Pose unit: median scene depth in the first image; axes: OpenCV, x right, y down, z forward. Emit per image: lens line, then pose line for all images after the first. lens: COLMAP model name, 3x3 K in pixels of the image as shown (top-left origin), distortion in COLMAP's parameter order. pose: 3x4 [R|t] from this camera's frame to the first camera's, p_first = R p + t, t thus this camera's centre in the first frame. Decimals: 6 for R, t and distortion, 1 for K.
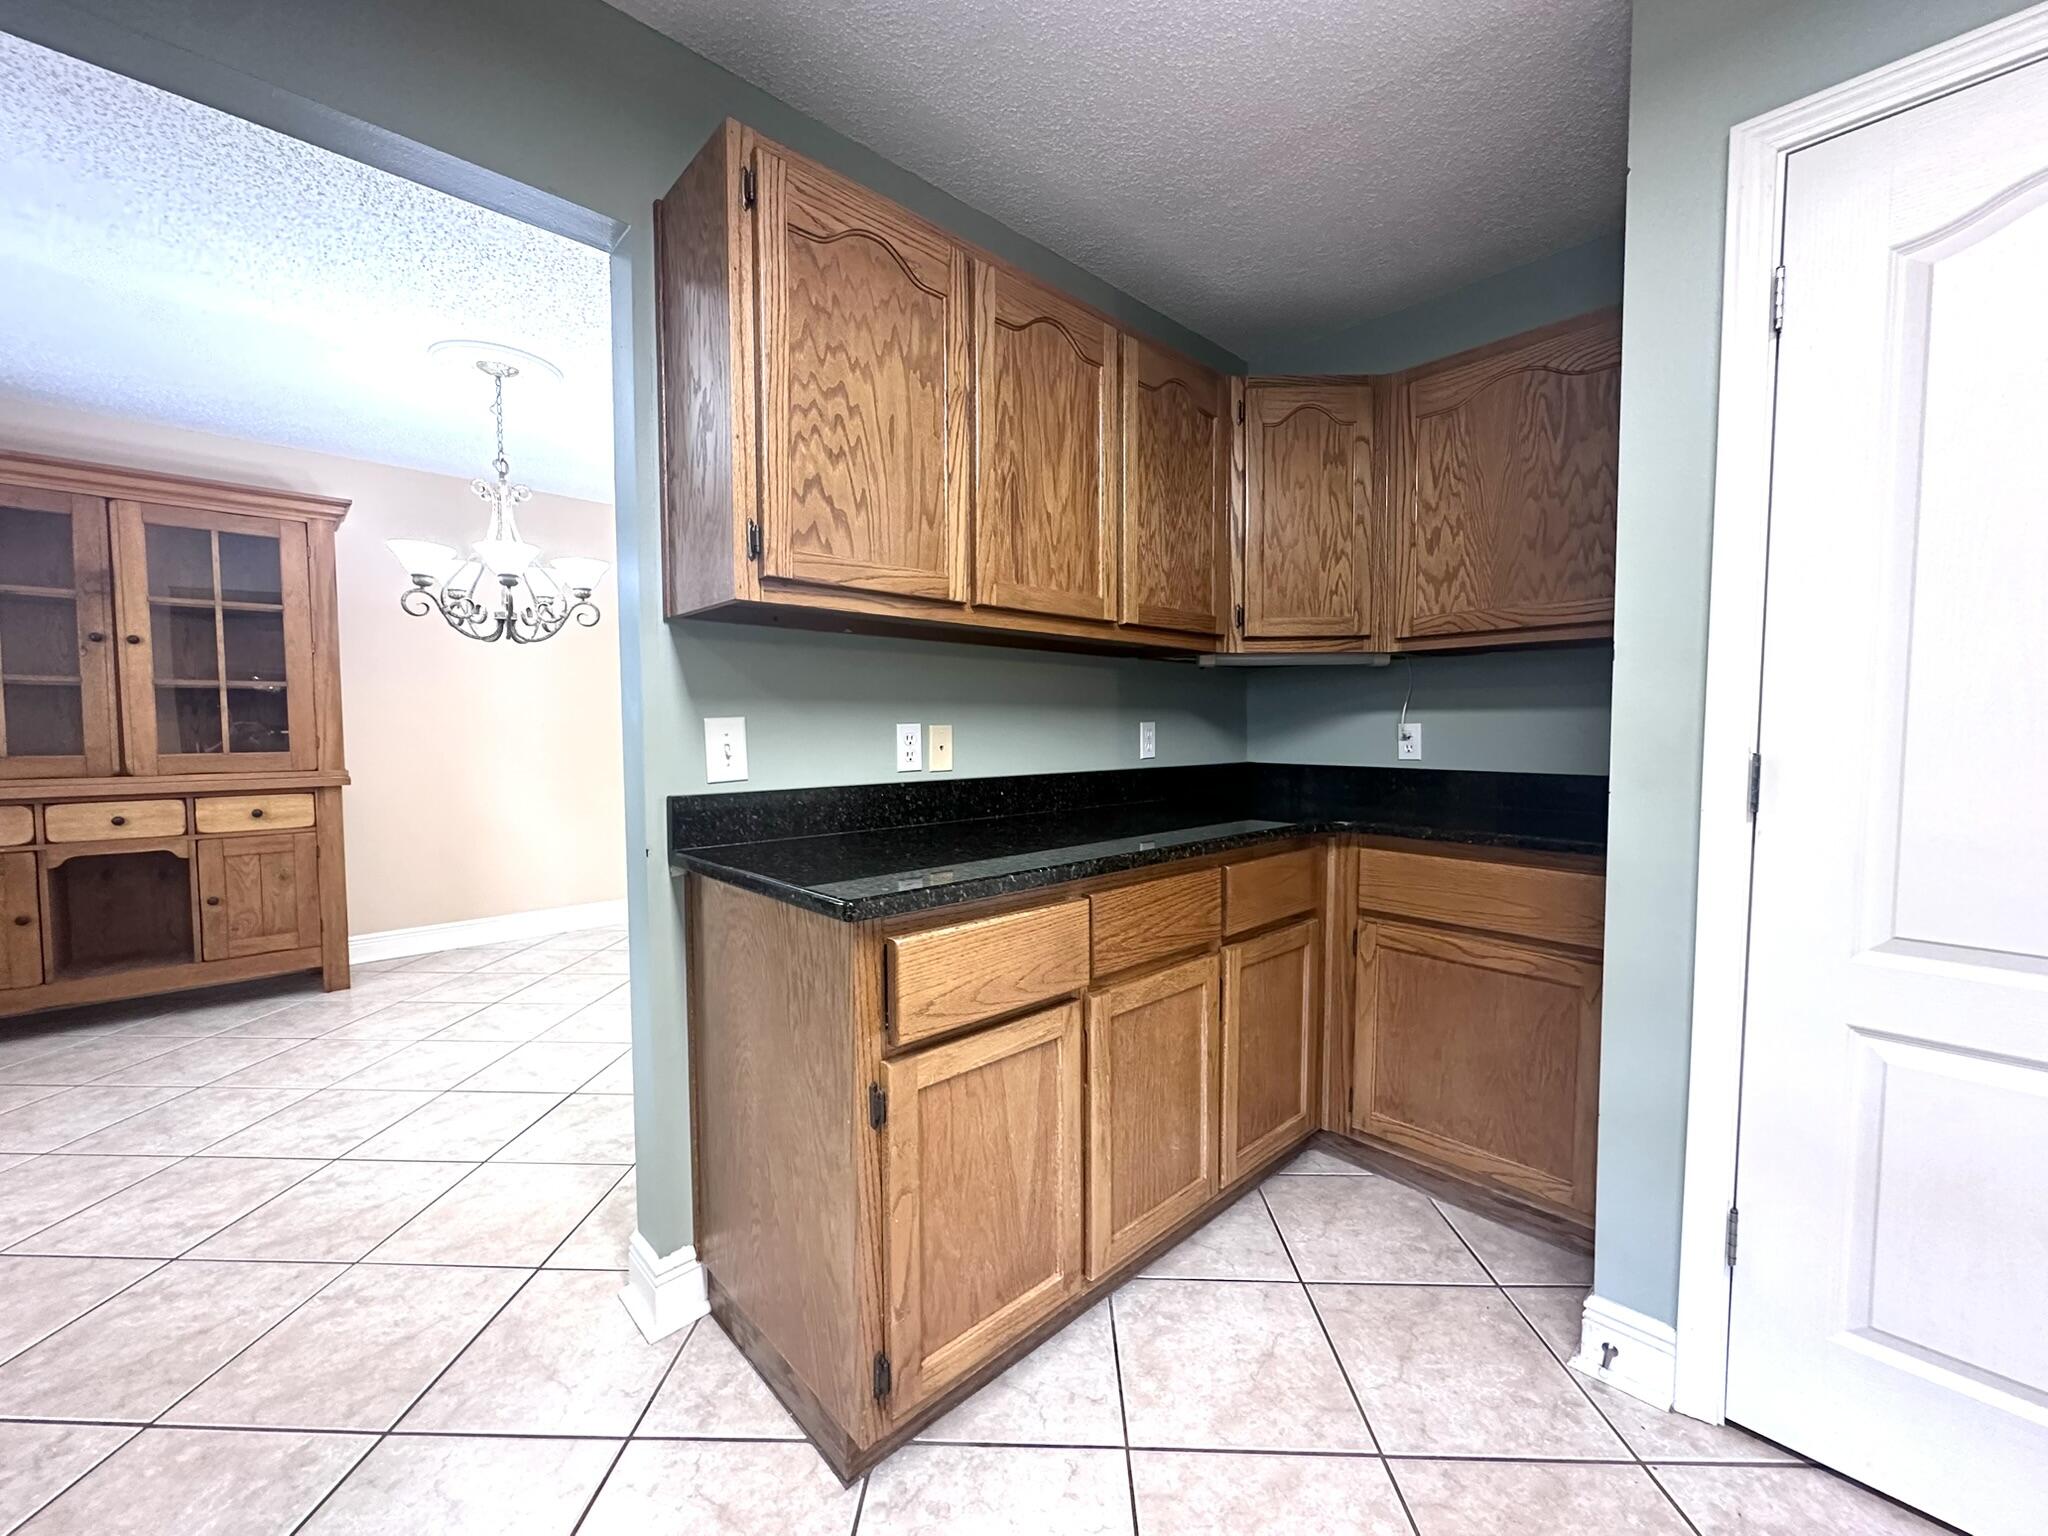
lens RADIAL K [[816.0, 0, 1031.5], [0, 816.0, 766.2], [0, 0, 1]] dist [-0.007467, 0.001200]
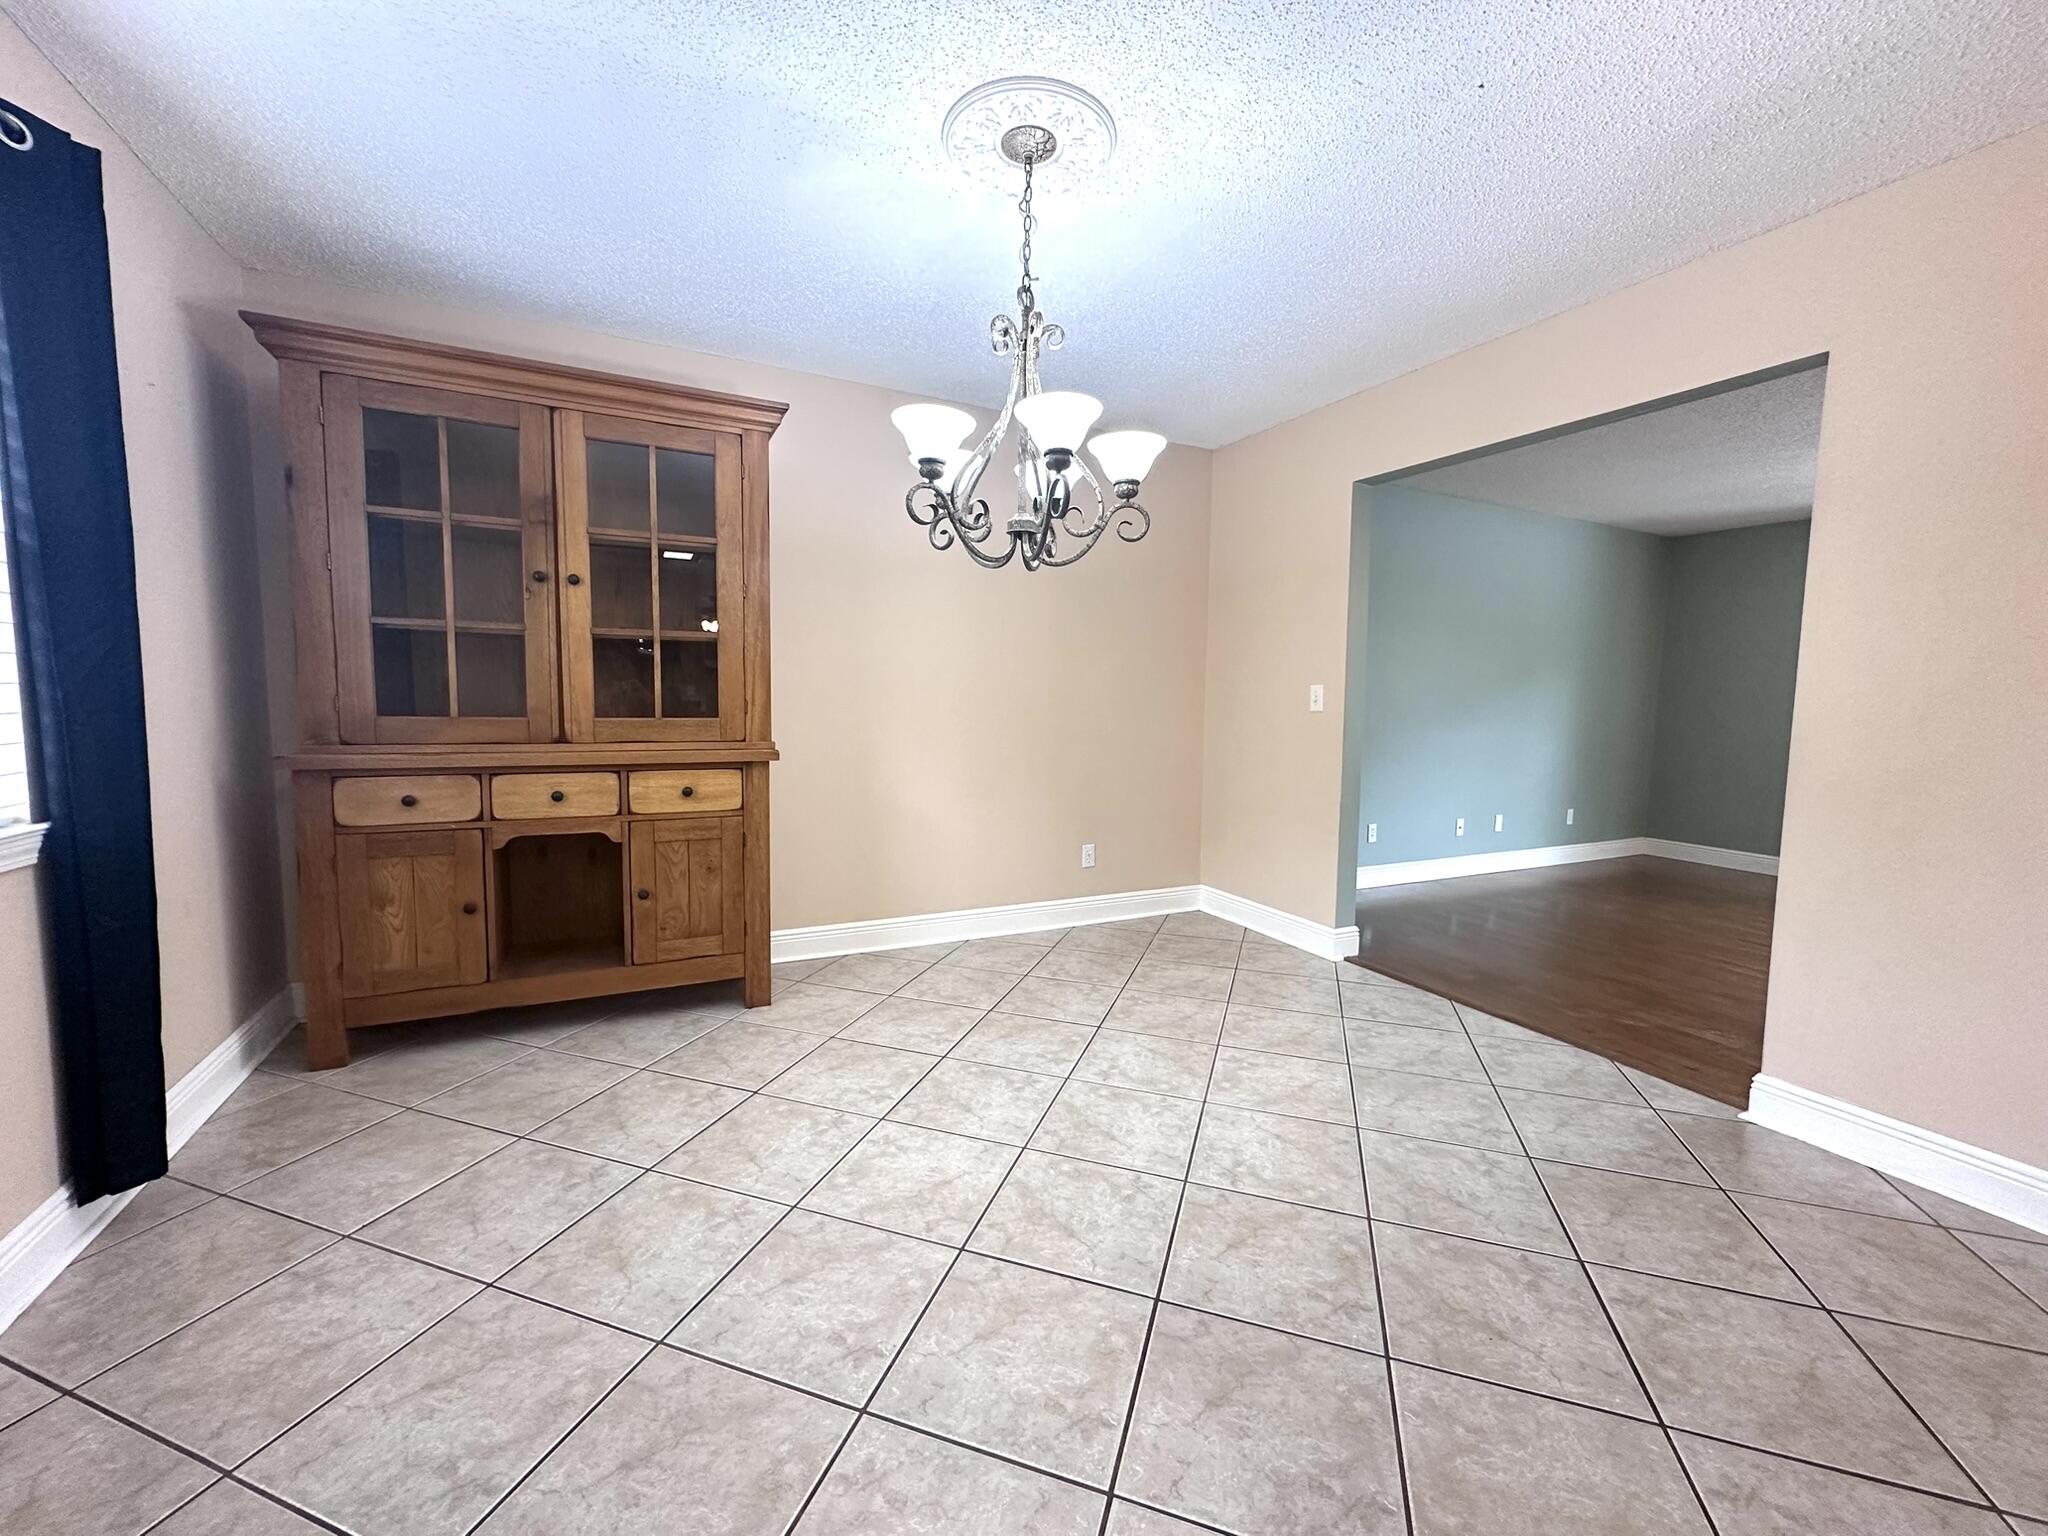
lens RADIAL K [[816.0, 0, 1026.7], [0, 816.0, 765.8], [0, 0, 1]] dist [-0.007467, 0.001200]
pose [[0.955107, 0.043999, -0.292975, -0.404867], [-0.033935, 0.998649, 0.039346, -0.013572], [0.294311, -0.027637, 0.955310, 0.327681]]
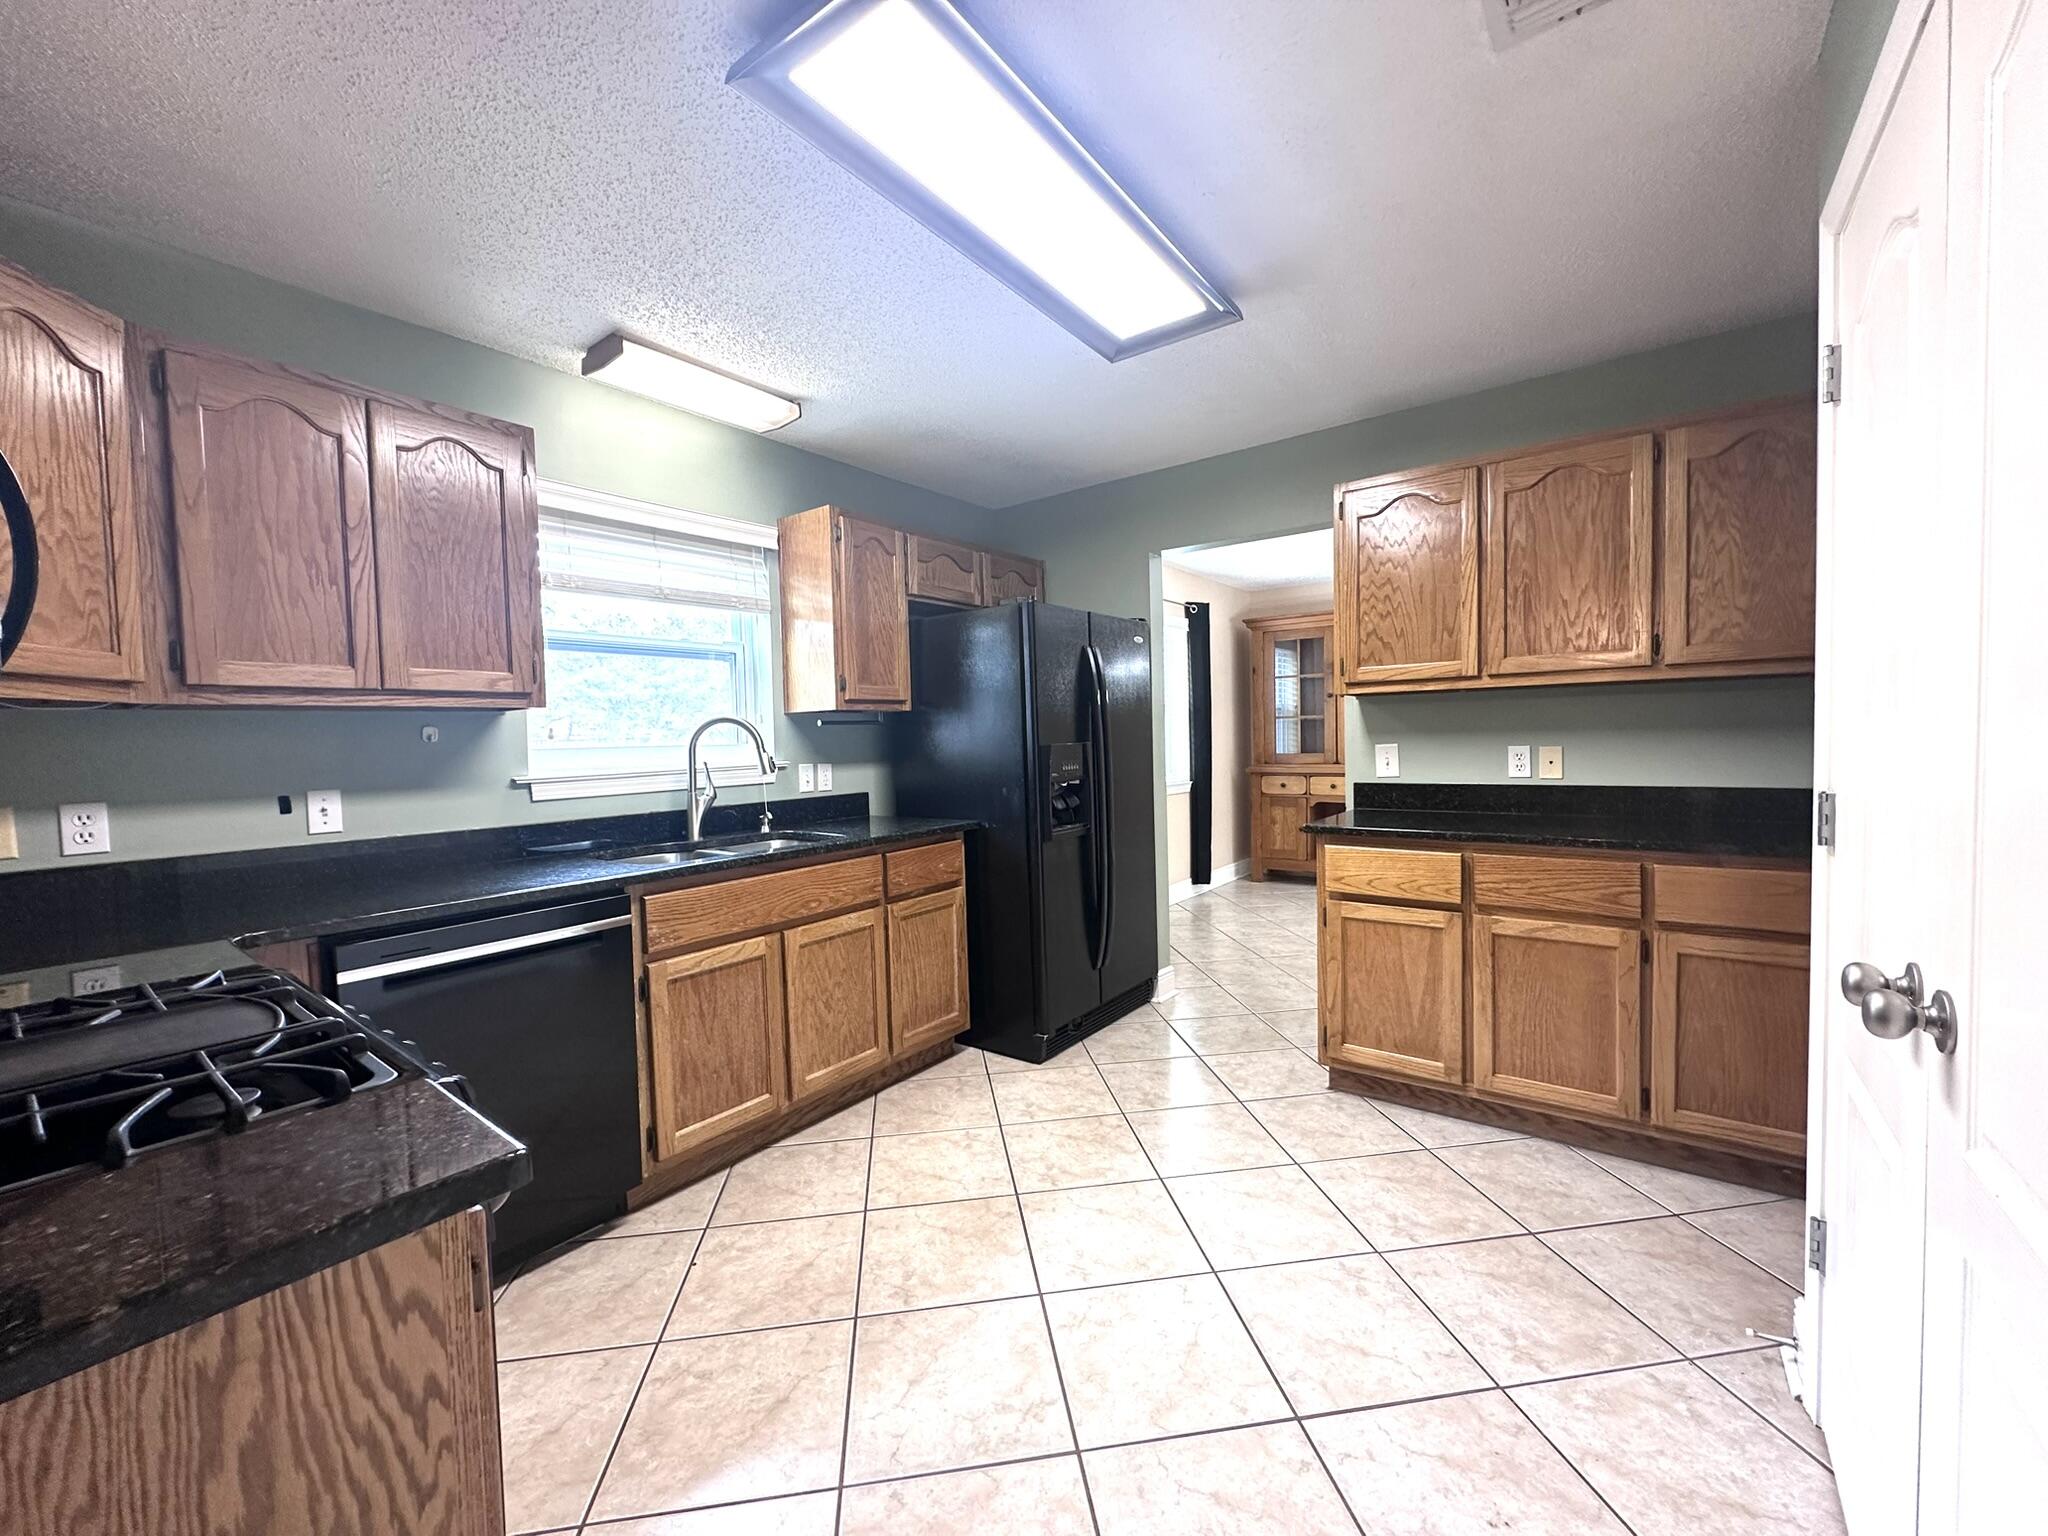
lens RADIAL K [[816.0, 0, 1034.0], [0, 816.0, 760.8], [0, 0, 1]] dist [-0.007467, 0.001200]
pose [[0.175493, 0.028269, -0.984075, 0.714573], [-0.028293, 0.999320, 0.023661, -0.021306], [0.984074, 0.023690, 0.176173, -0.087333]]
